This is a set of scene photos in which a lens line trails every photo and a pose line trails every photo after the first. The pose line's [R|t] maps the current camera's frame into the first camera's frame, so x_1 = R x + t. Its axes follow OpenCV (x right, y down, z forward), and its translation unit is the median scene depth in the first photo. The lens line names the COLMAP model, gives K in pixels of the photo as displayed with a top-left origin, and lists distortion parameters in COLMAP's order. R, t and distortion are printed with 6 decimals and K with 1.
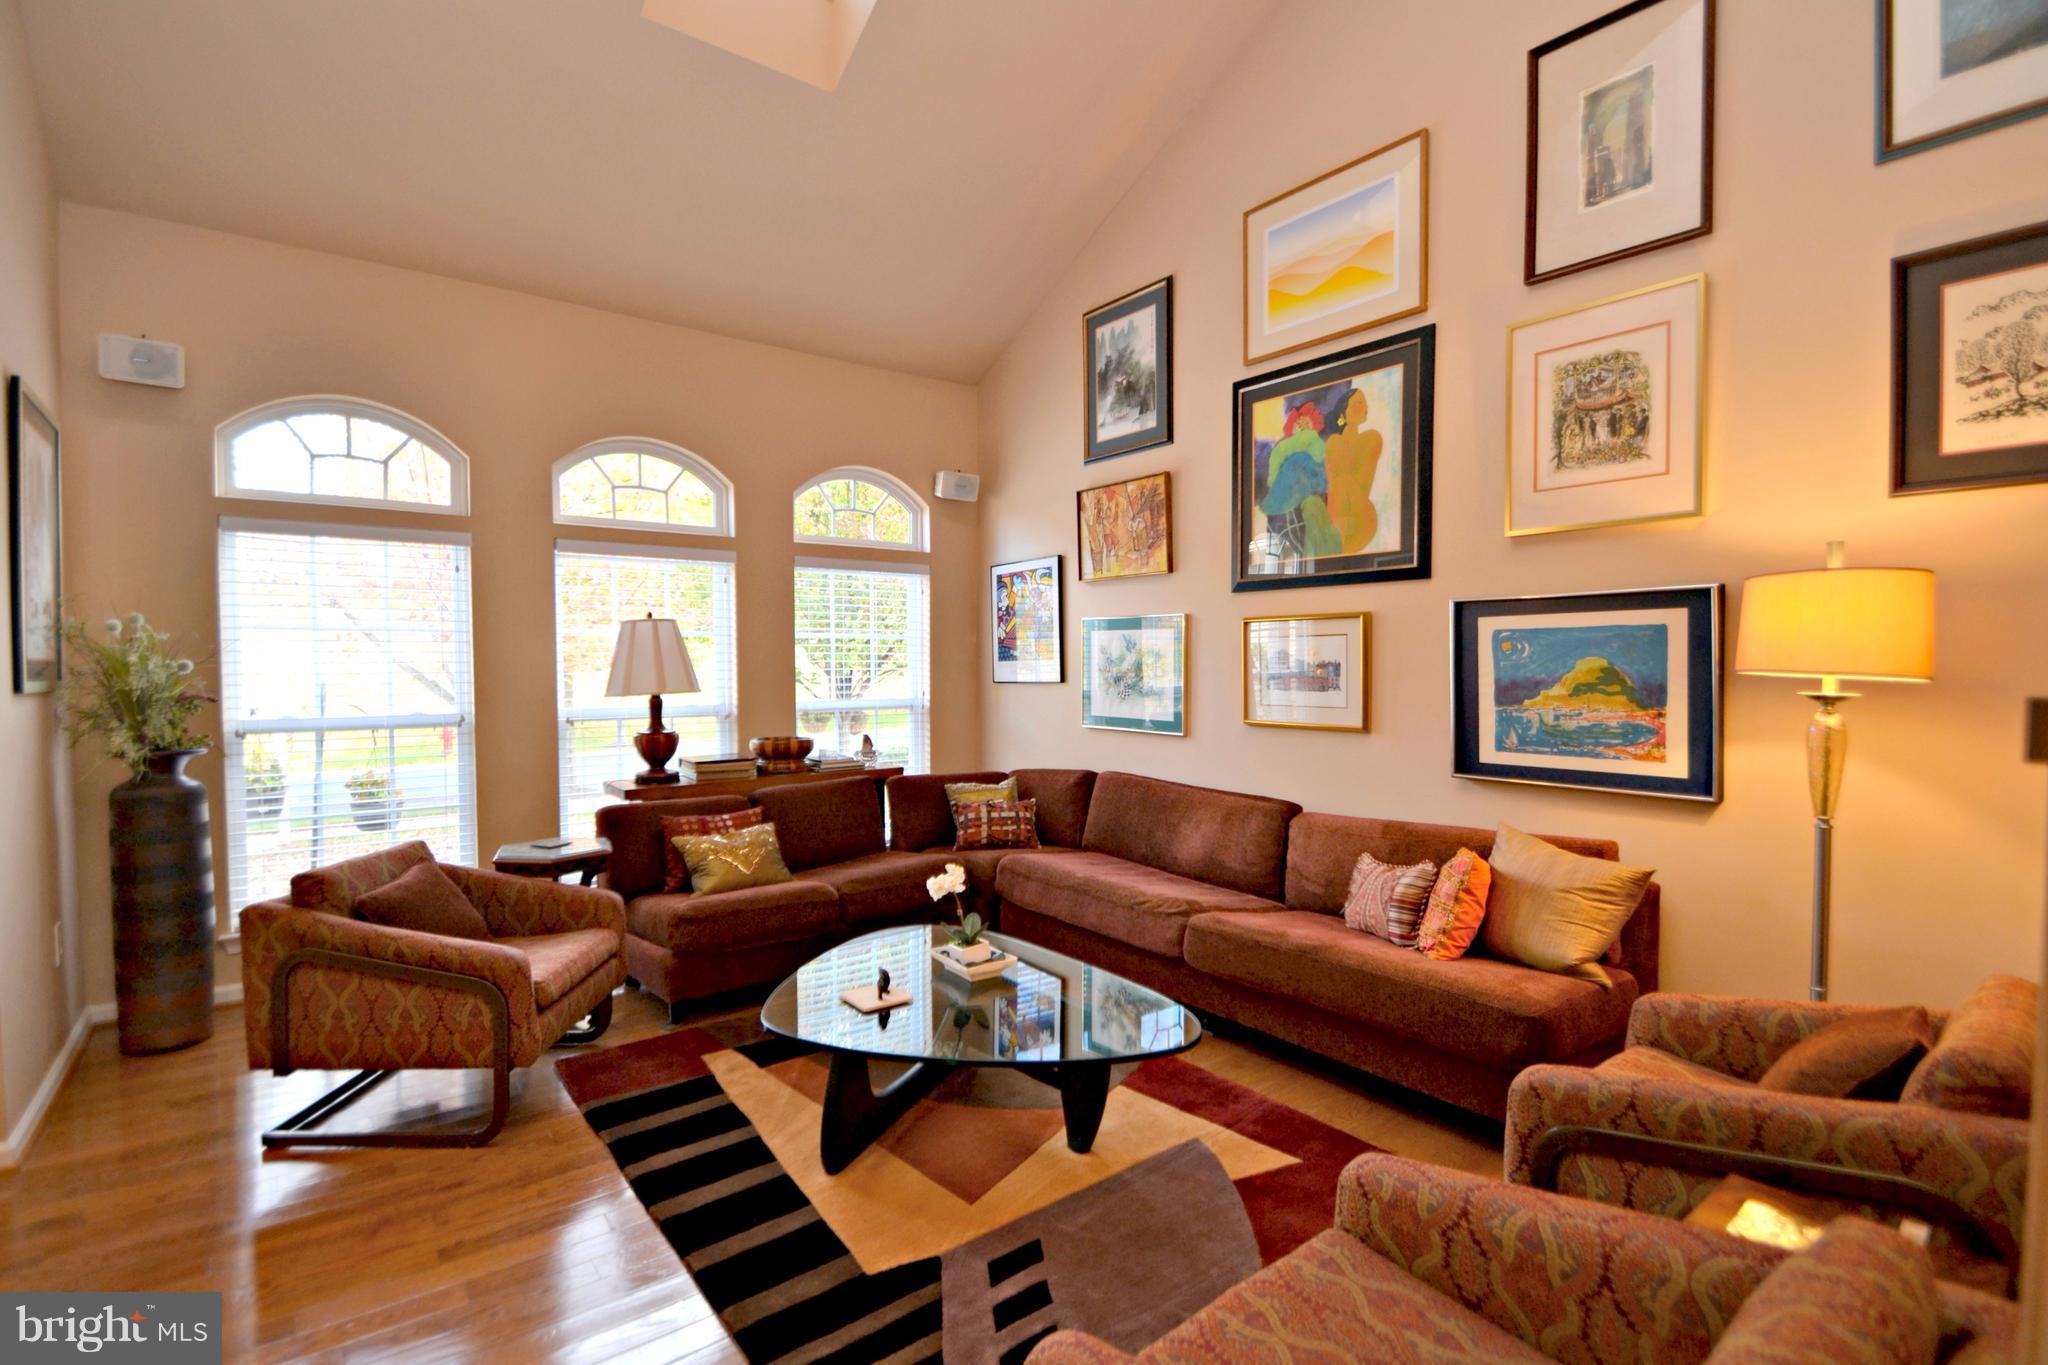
lens RADIAL K [[916.7, 0, 1008.8], [0, 916.7, 678.2], [0, 0, 1]] dist [0.020655, -0.020687]
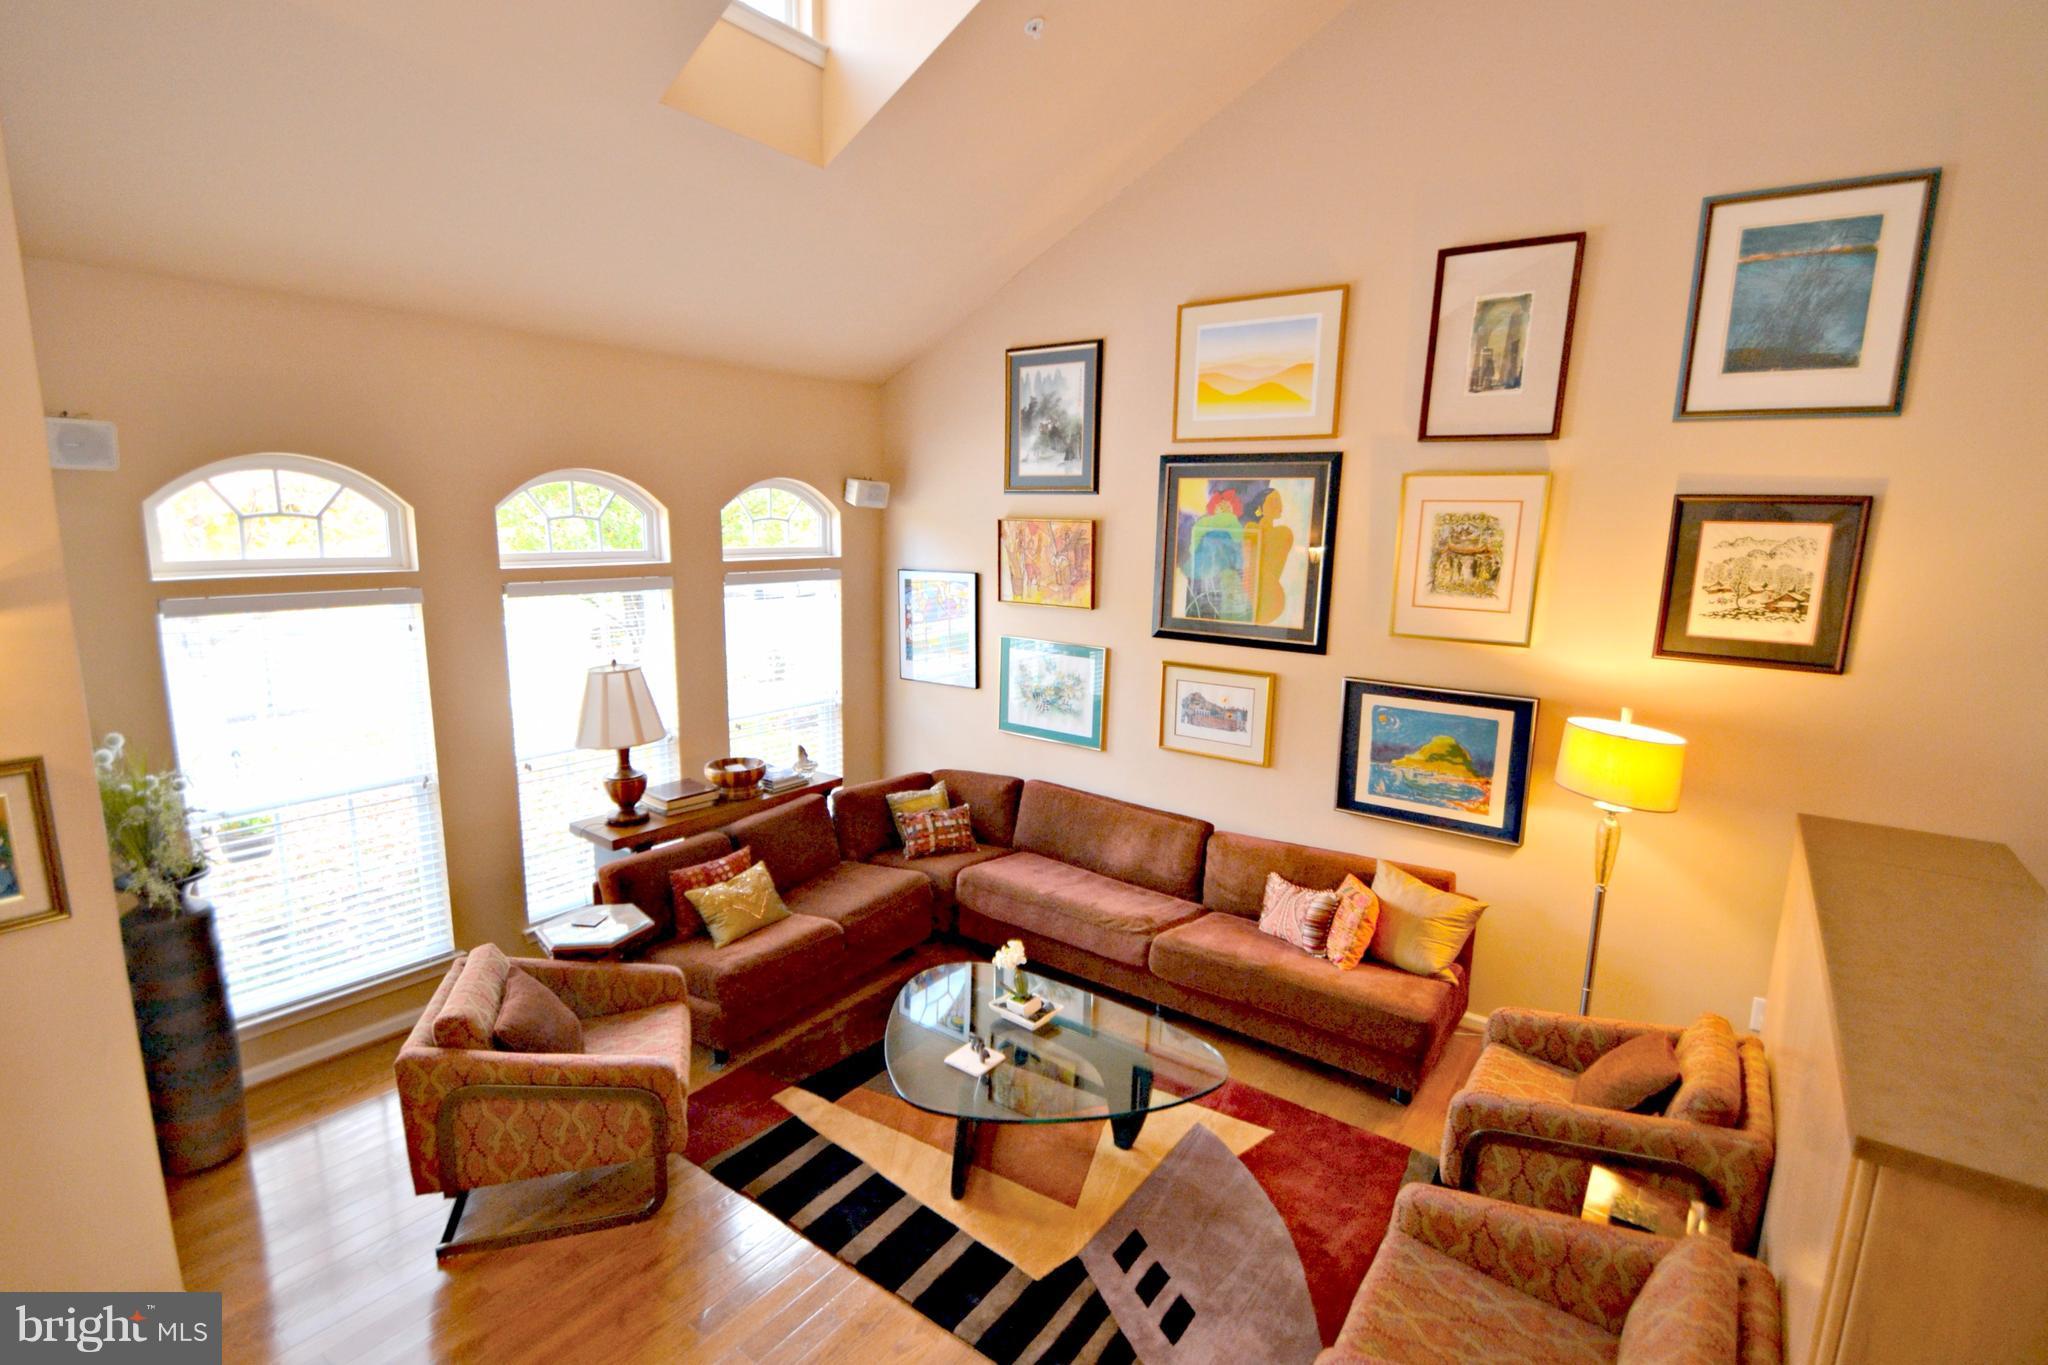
lens RADIAL K [[930.3, 0, 1010.6], [0, 930.3, 683.5], [0, 0, 1]] dist [0.002164, -0.000172]
pose [[0.963920, -0.023704, 0.265133, -0.317260], [-0.015839, 0.989155, 0.146018, -0.263850], [-0.265719, -0.144949, 0.953091, -0.118688]]
